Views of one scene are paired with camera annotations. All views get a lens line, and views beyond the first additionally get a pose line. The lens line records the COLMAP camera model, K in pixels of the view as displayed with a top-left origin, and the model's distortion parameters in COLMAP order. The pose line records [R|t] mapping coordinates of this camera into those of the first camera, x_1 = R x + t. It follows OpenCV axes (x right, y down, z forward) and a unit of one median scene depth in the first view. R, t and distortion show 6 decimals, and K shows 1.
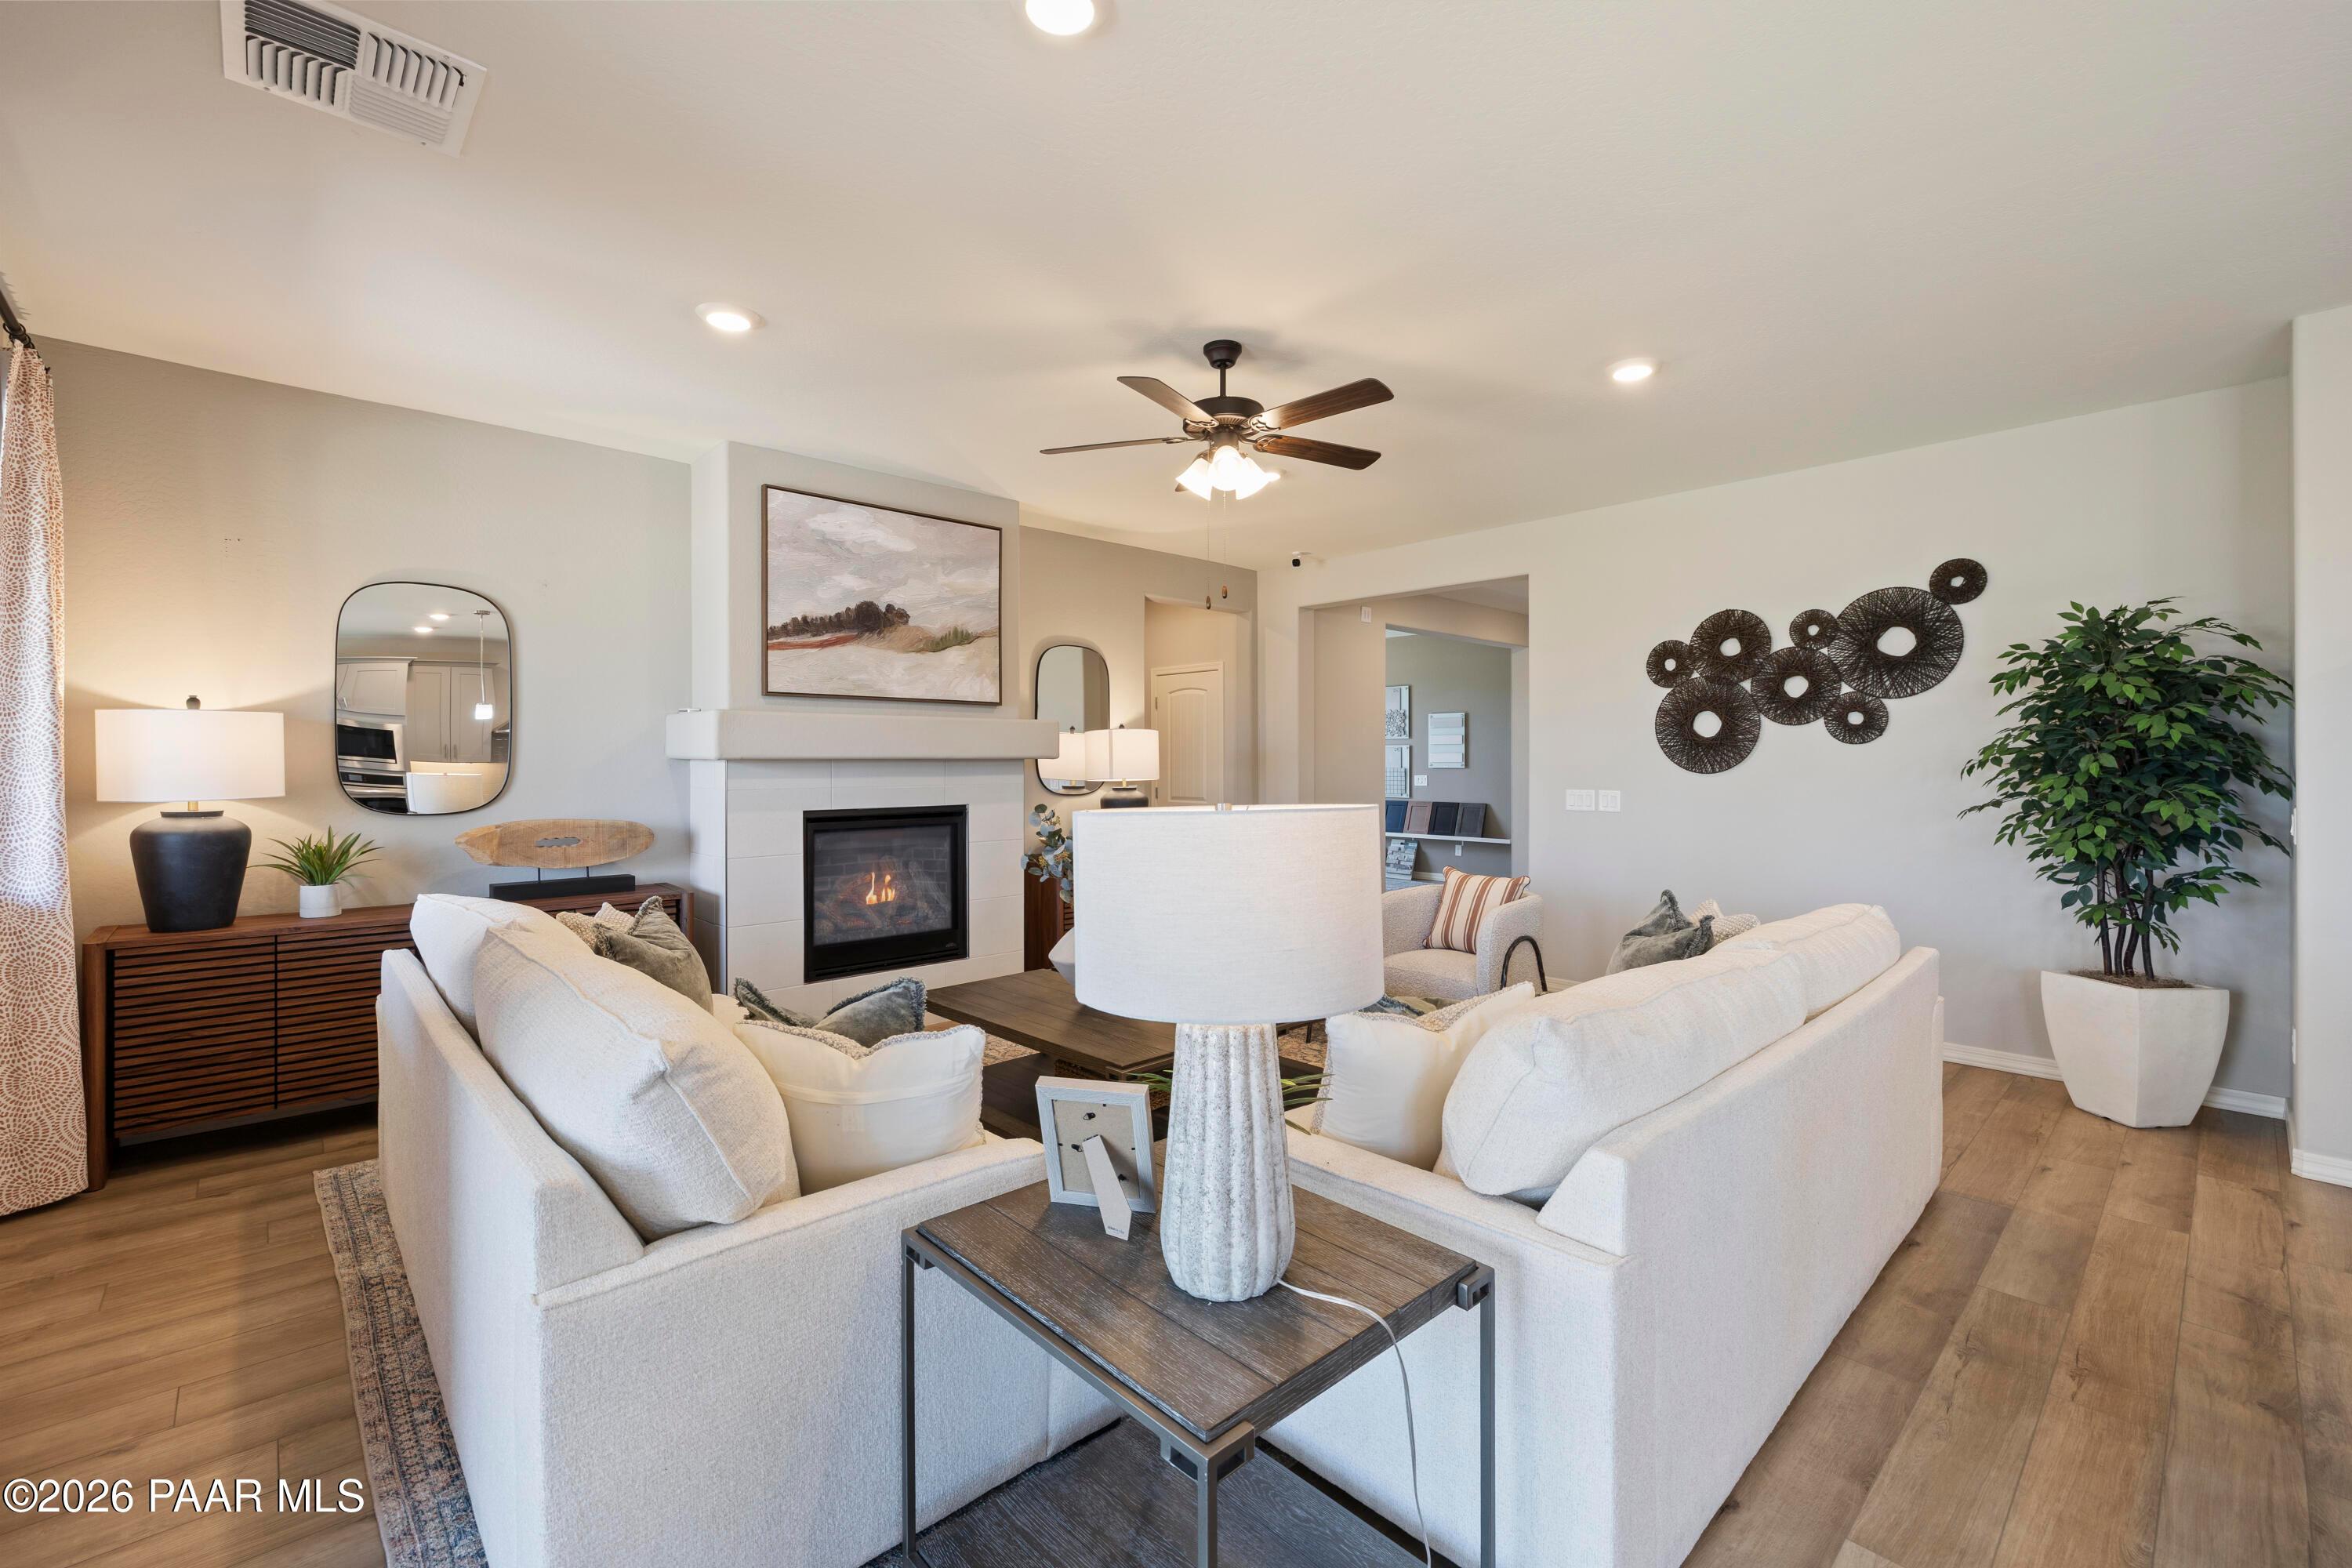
lens RADIAL K [[991.1, 0, 1166.2], [0, 991.1, 770.9], [0, 0, 1]] dist [0.003338, -0.000469]
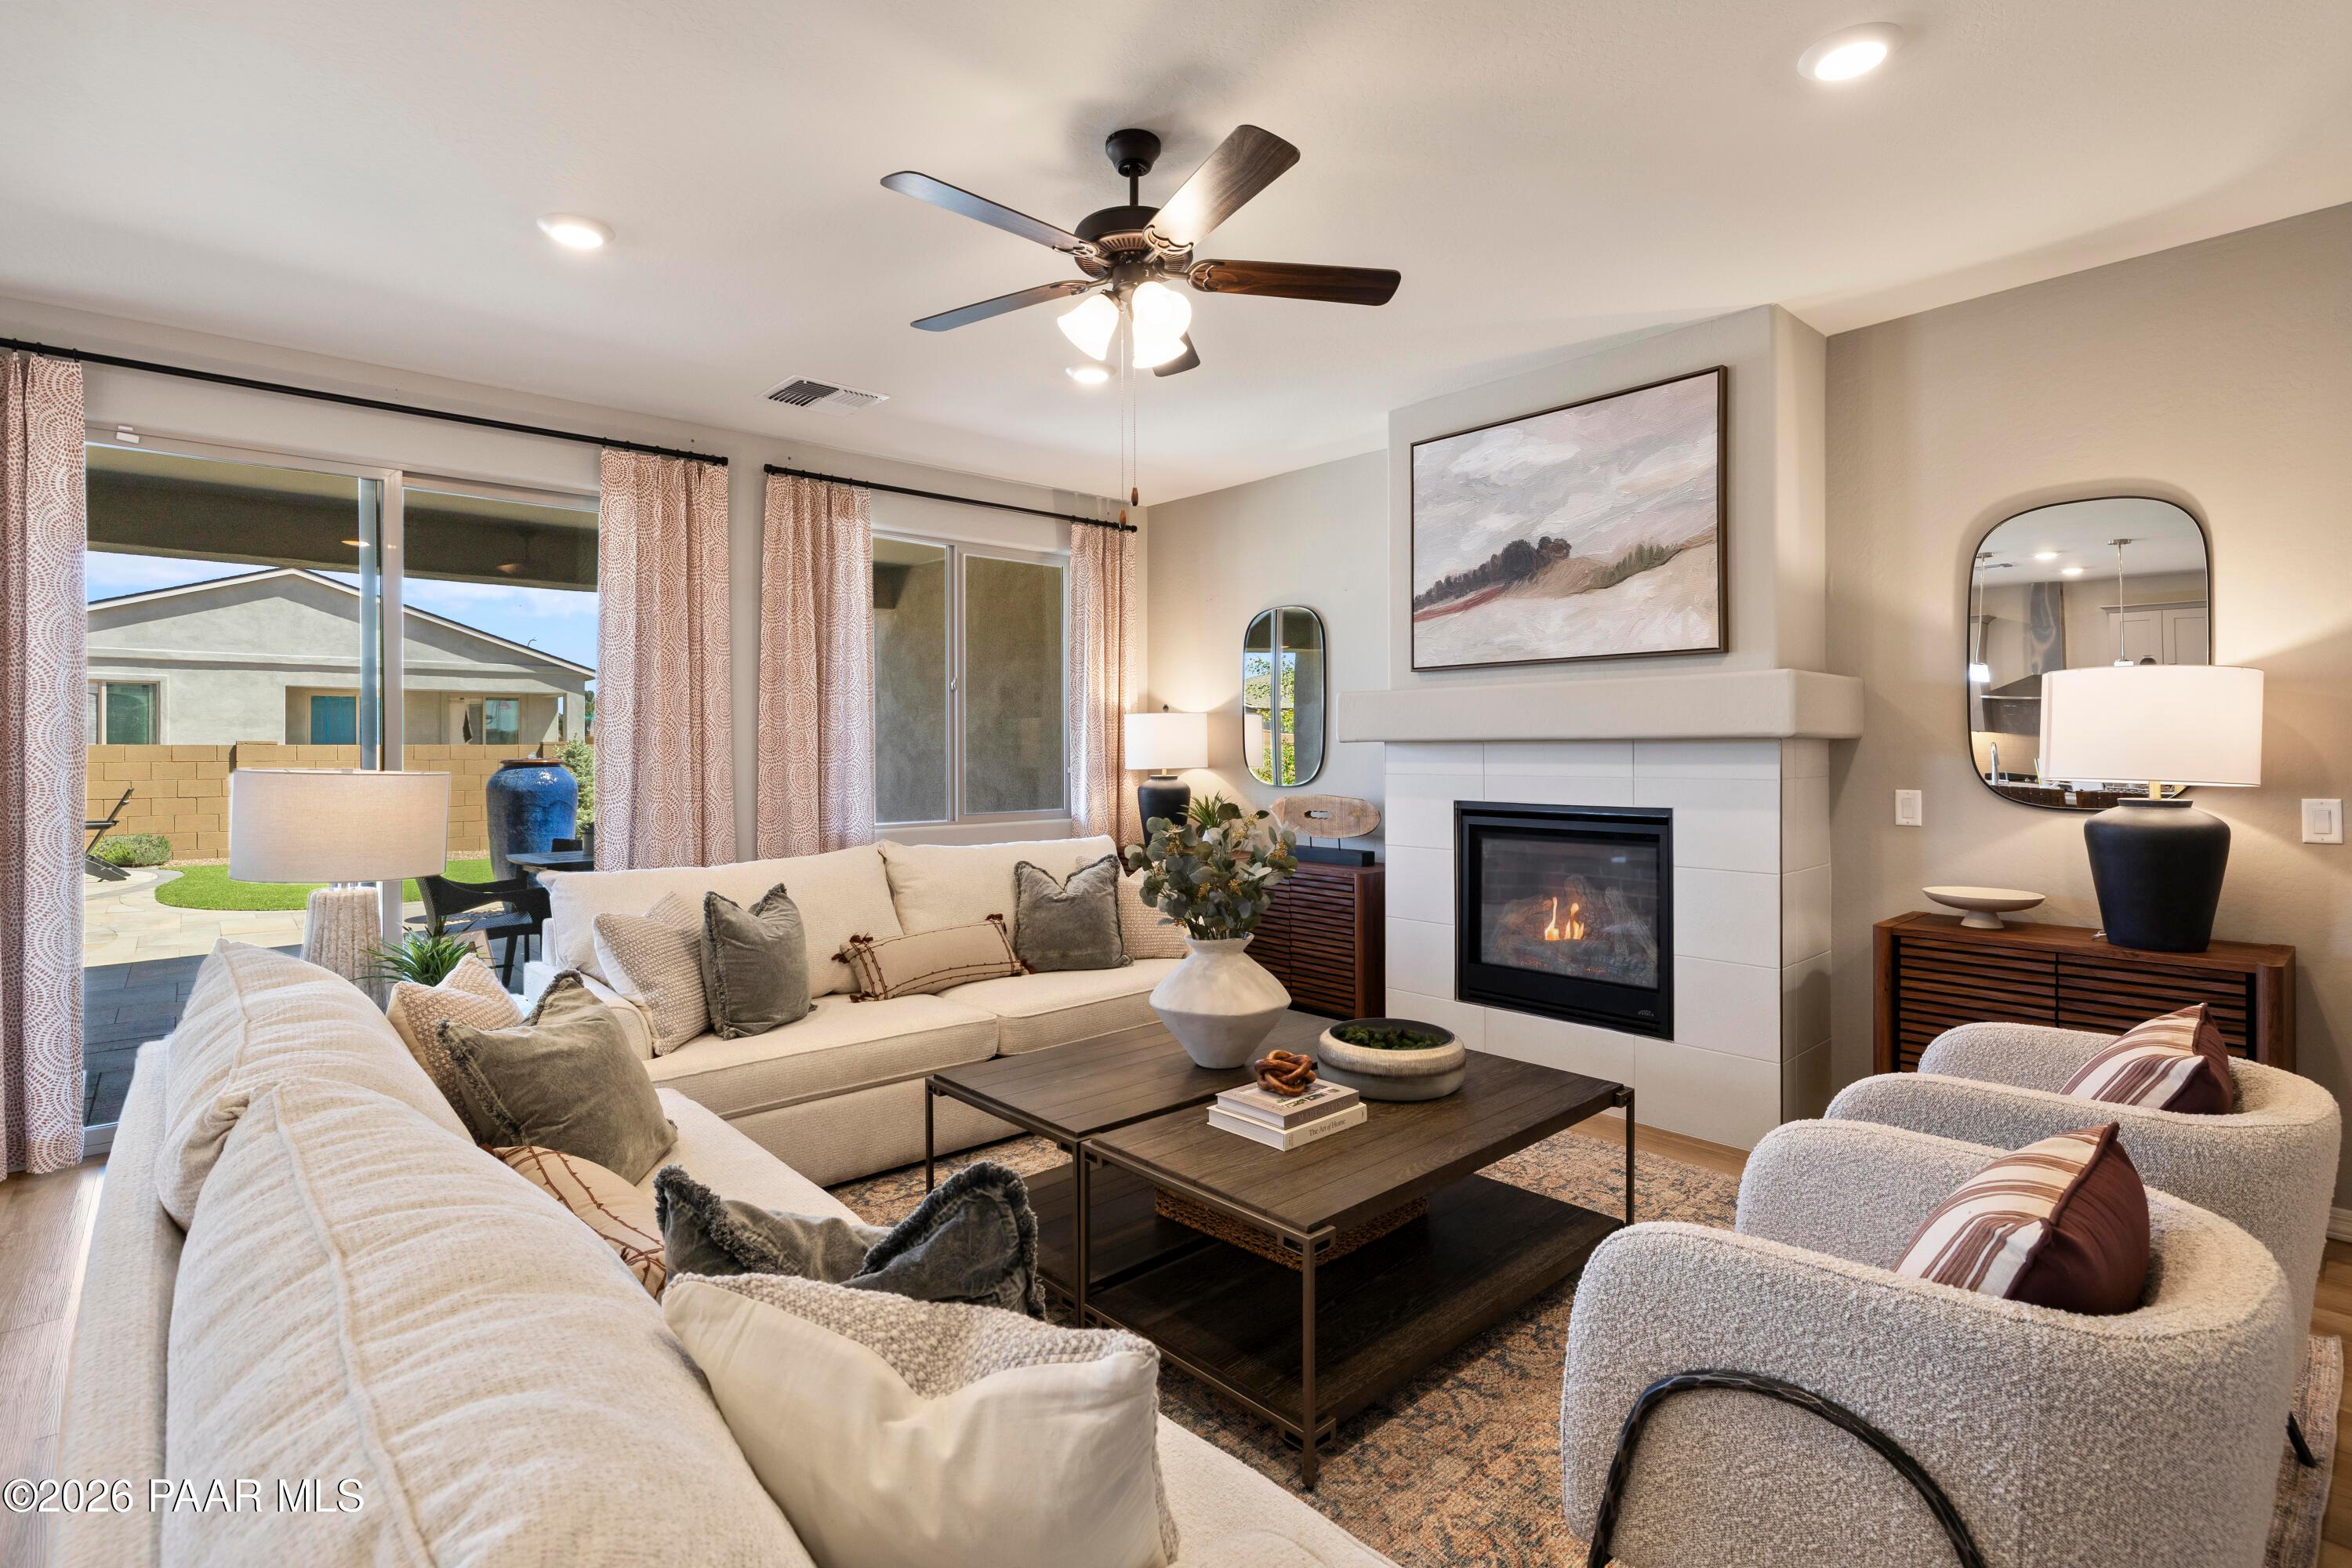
lens RADIAL K [[1105.5, 0, 1170.9], [0, 1105.5, 740.8], [0, 0, 1]] dist [-0.004178, 0.001755]
pose [[-0.016388, -0.004500, -0.999856, 0.591433], [-0.006955, 0.999966, -0.004386, -0.005986], [0.999842, 0.006882, -0.016419, 0.750634]]
